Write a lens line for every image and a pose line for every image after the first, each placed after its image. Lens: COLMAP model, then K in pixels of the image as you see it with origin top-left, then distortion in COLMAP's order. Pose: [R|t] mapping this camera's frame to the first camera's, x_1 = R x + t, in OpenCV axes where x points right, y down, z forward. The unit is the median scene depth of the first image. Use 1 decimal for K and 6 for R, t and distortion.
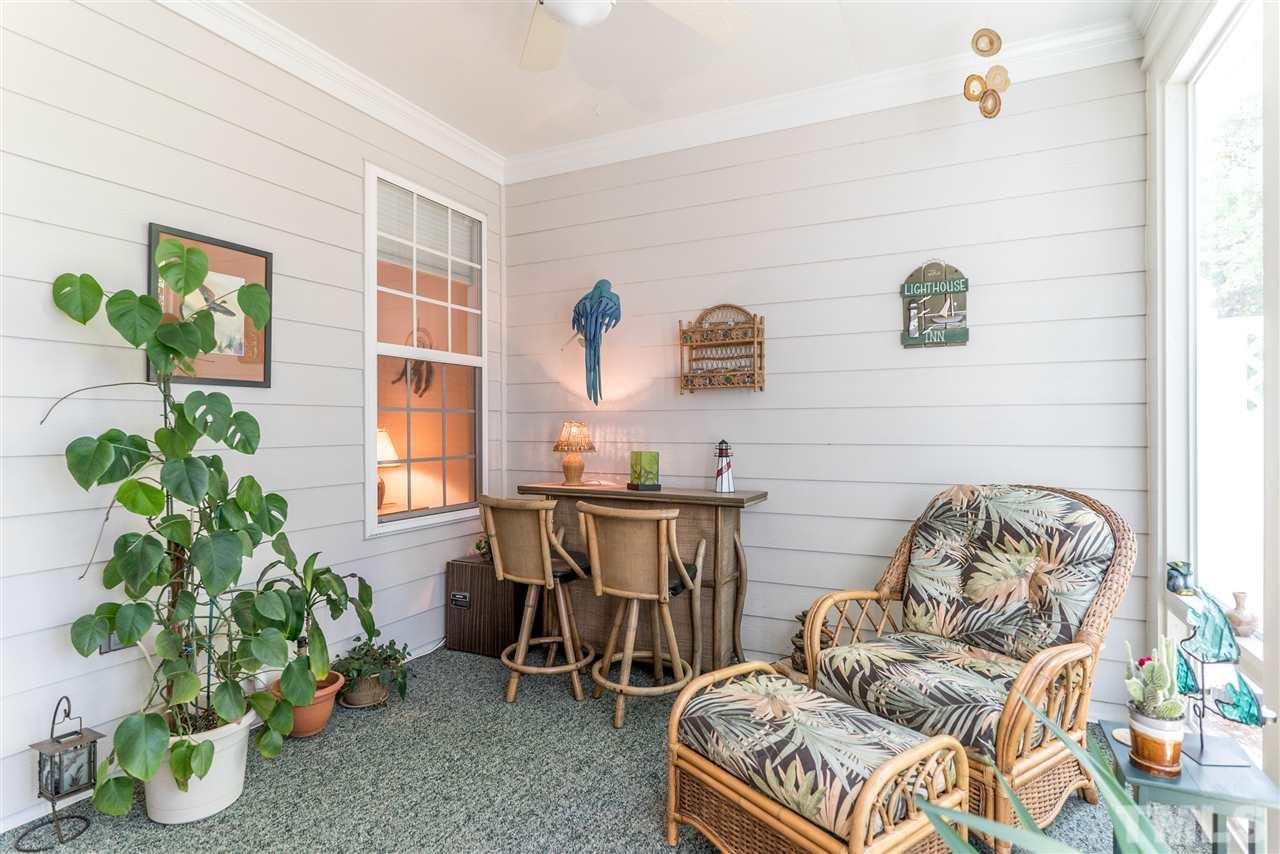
lens RADIAL K [[654.5, 0, 637.3], [0, 654.5, 427.6], [0, 0, 1]] dist [-0.001436, -0.000225]
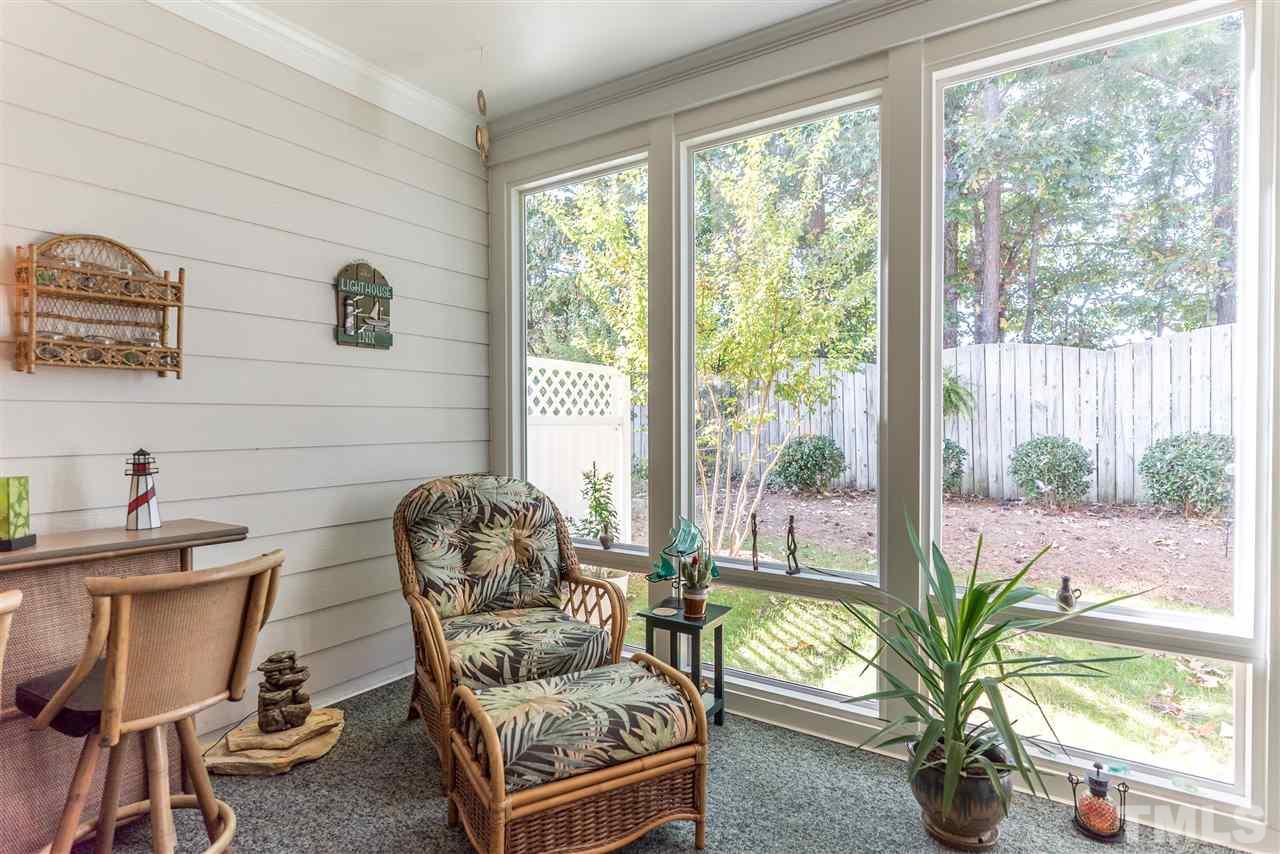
lens RADIAL K [[654.5, 0, 637.3], [0, 654.5, 427.6], [0, 0, 1]] dist [-0.001436, -0.000225]
pose [[0.126958, -0.010806, 0.991849, -0.621548], [0.001825, 0.999942, 0.010661, -0.012697], [-0.991906, 0.000456, 0.126971, 0.578580]]
